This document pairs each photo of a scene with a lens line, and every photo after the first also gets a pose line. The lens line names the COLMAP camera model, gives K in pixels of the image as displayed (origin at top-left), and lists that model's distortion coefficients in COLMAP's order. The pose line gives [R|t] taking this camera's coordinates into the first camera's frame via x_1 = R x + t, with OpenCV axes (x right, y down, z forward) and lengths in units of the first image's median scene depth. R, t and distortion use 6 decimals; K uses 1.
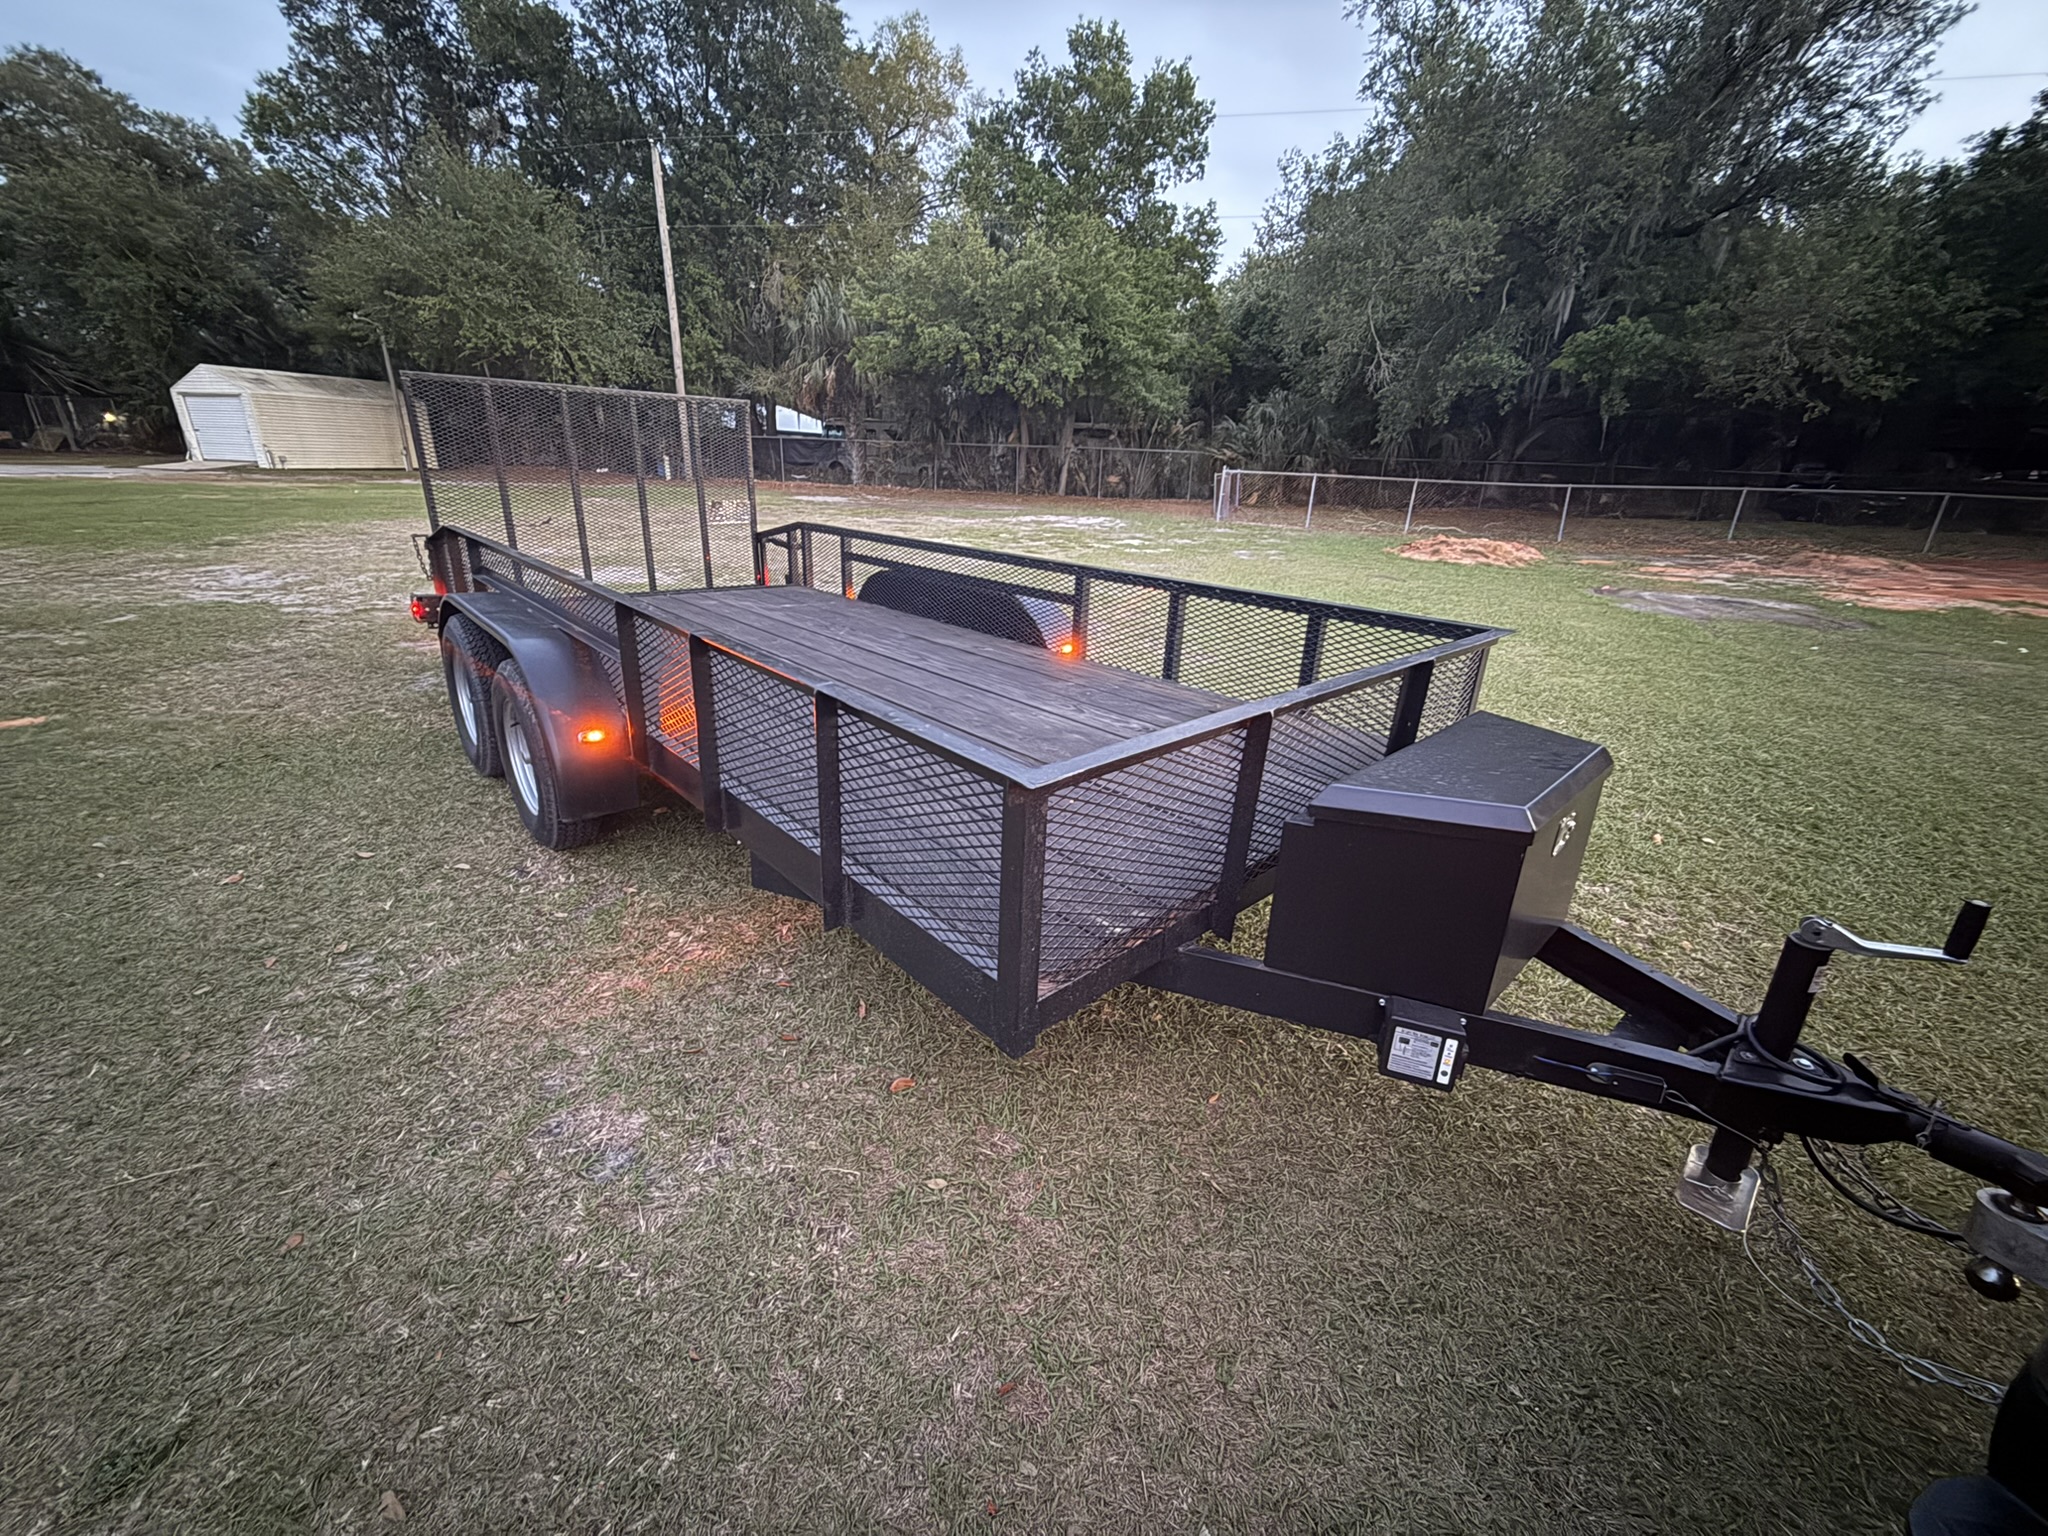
lens RADIAL K [[817.5, 0, 1026.2], [0, 817.5, 770.5], [0, 0, 1]] dist [-0.002561, 0.000384]
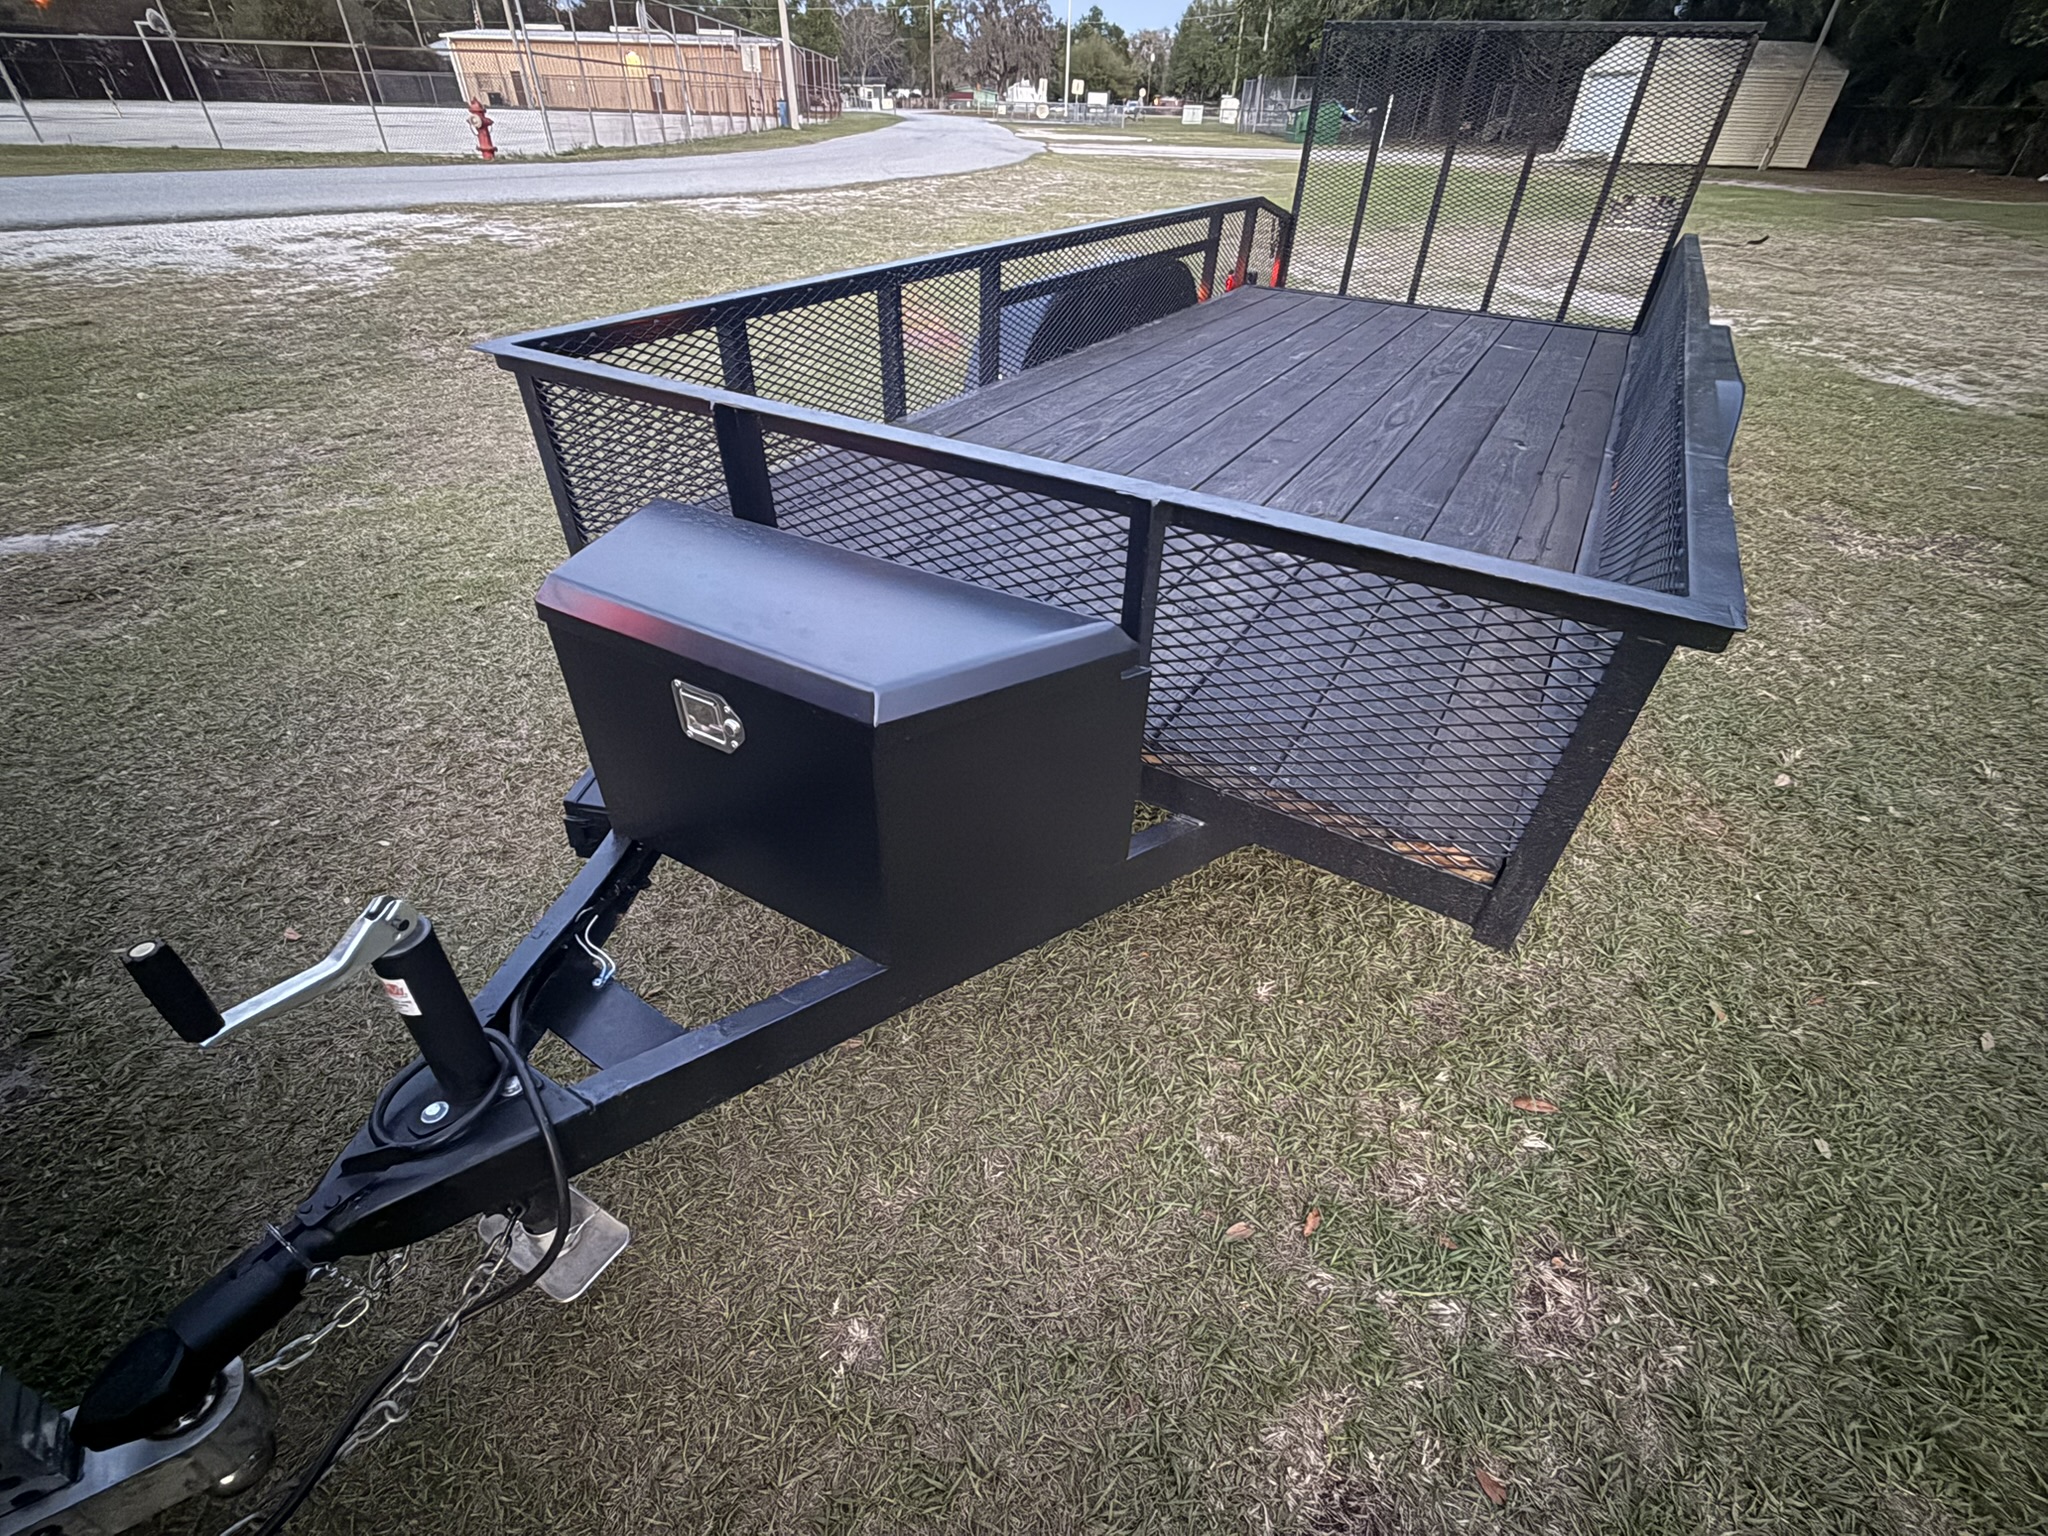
lens RADIAL K [[906.2, 0, 1023.1], [0, 906.2, 768.6], [0, 0, 1]] dist [0.001197, -0.000694]
pose [[-0.302964, -0.610701, 0.731613, -0.764699], [0.282866, 0.675472, 0.680973, -0.412641], [-0.910055, 0.413259, -0.031897, 1.026270]]
